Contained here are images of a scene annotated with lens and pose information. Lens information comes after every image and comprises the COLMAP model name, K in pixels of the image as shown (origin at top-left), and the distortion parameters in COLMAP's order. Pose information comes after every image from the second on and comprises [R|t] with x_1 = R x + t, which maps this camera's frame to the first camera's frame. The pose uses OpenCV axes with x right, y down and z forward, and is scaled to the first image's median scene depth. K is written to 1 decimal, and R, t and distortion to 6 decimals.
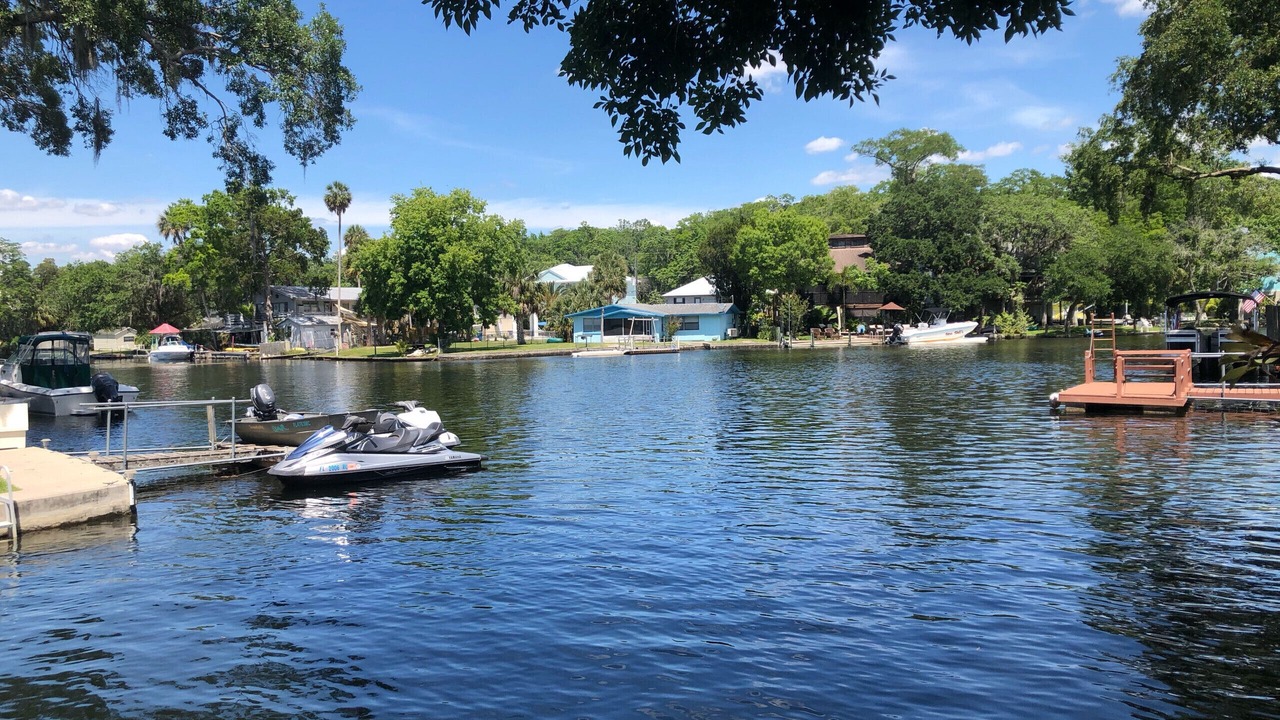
lens RADIAL K [[699.9, 0, 640.0], [0, 699.9, 360.0], [0, 0, 1]] dist [-0.013821, -0.000043]
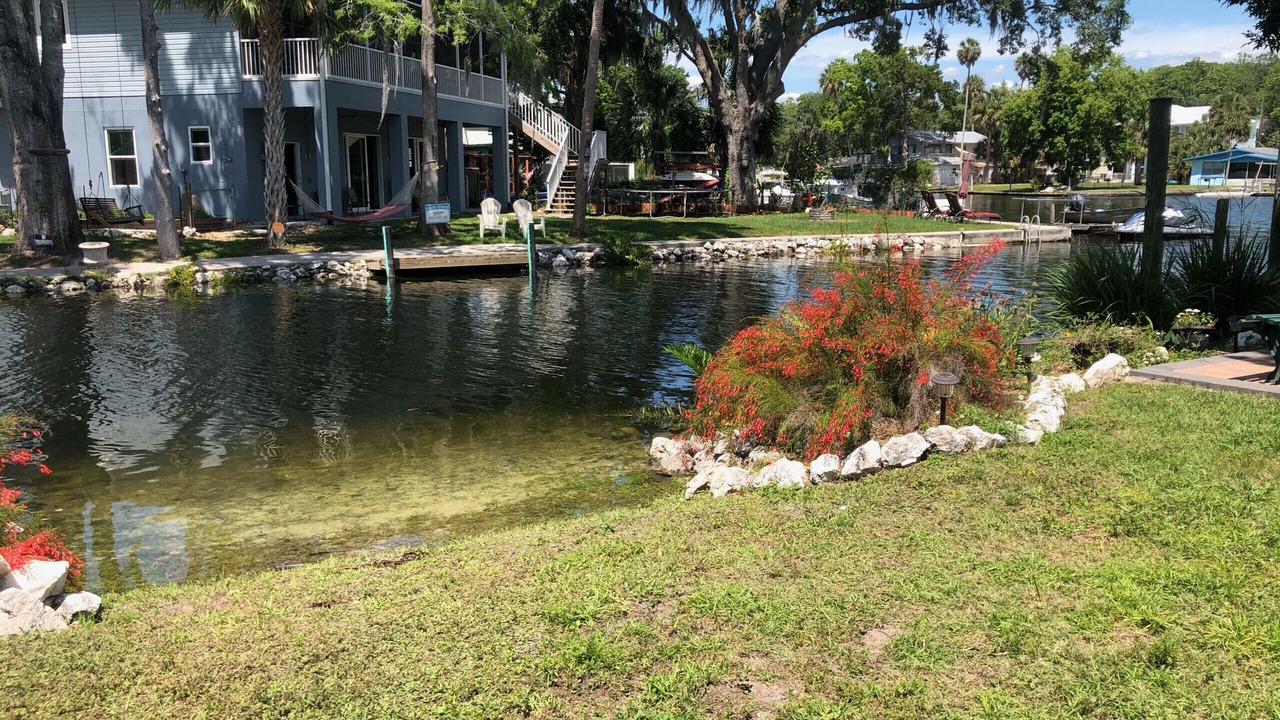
lens RADIAL K [[995.3, 0, 639.6], [0, 995.3, 344.5], [0, 0, 1]] dist [0.004291, 0.002485]
pose [[0.881005, 0.098180, -0.462808, -0.112778], [-0.040430, 0.990276, 0.133113, 0.049952], [0.471377, -0.098562, 0.876407, -0.786832]]
